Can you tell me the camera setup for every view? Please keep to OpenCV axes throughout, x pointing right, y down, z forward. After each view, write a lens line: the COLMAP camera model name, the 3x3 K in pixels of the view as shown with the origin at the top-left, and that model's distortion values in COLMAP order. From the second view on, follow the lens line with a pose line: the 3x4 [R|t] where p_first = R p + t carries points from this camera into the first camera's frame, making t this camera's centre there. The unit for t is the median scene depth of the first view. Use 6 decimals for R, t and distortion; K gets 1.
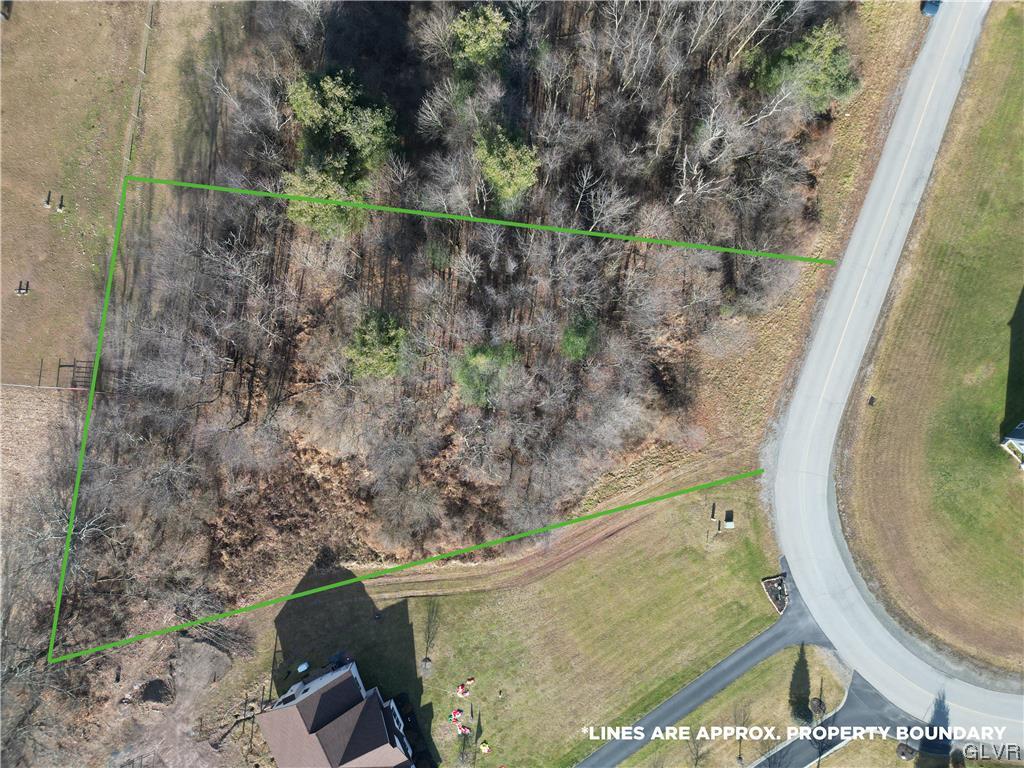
lens RADIAL K [[697.2, 0, 510.0], [0, 697.2, 380.6], [0, 0, 1]] dist [0.079077, -0.068834]
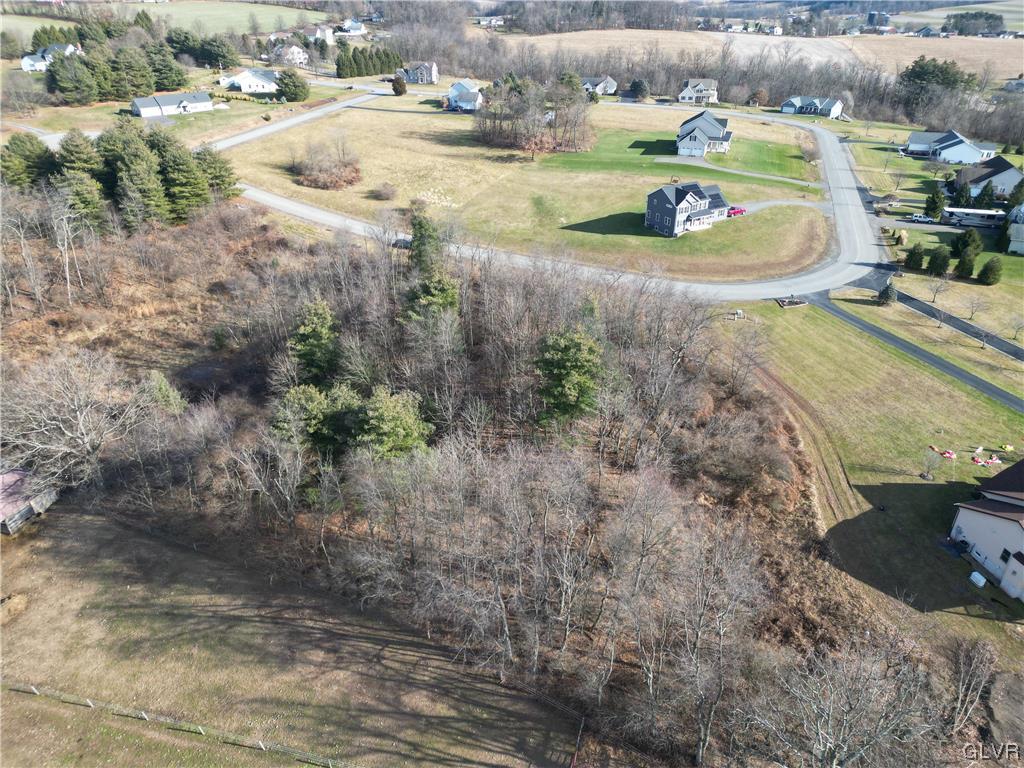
lens RADIAL K [[697.2, 0, 510.0], [0, 697.2, 380.6], [0, 0, 1]] dist [0.079077, -0.068834]
pose [[0.216005, -0.502724, 0.837025, -0.911074], [0.976270, 0.097627, -0.193303, 0.054820], [0.015462, 0.858917, 0.511882, 0.438280]]
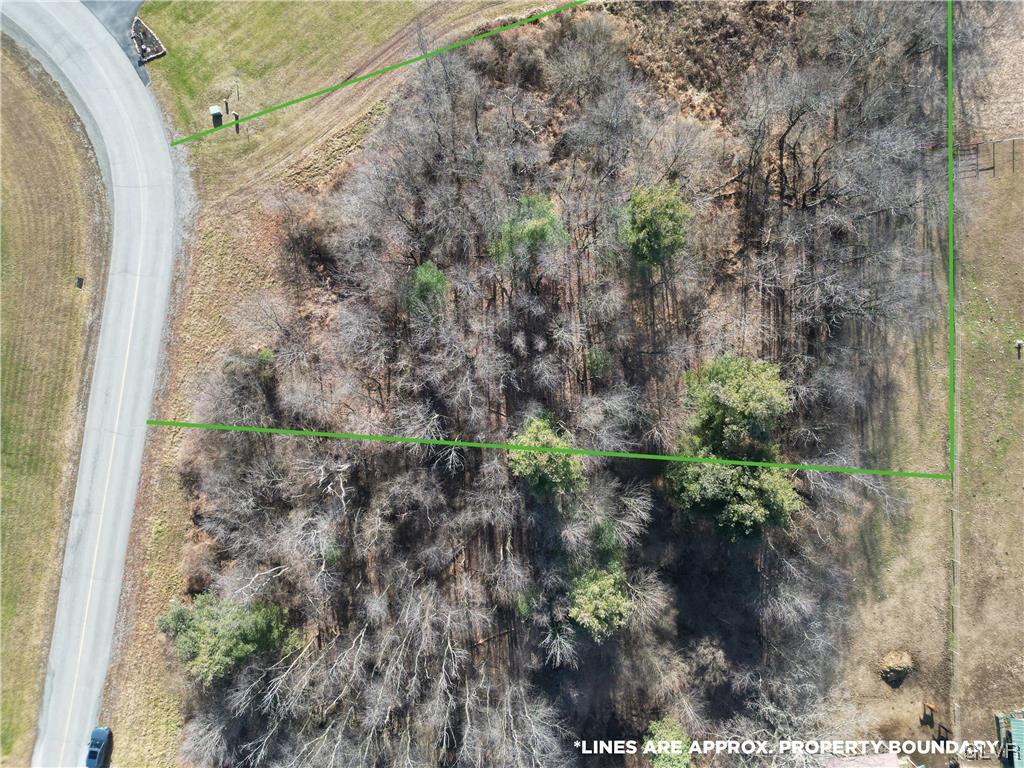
lens RADIAL K [[697.2, 0, 510.0], [0, 697.2, 380.6], [0, 0, 1]] dist [0.079077, -0.068834]
pose [[-0.983894, 0.177526, -0.020926, 0.034057], [-0.177099, -0.983974, -0.020748, -0.164101], [-0.024274, -0.016708, 0.999566, 0.118160]]
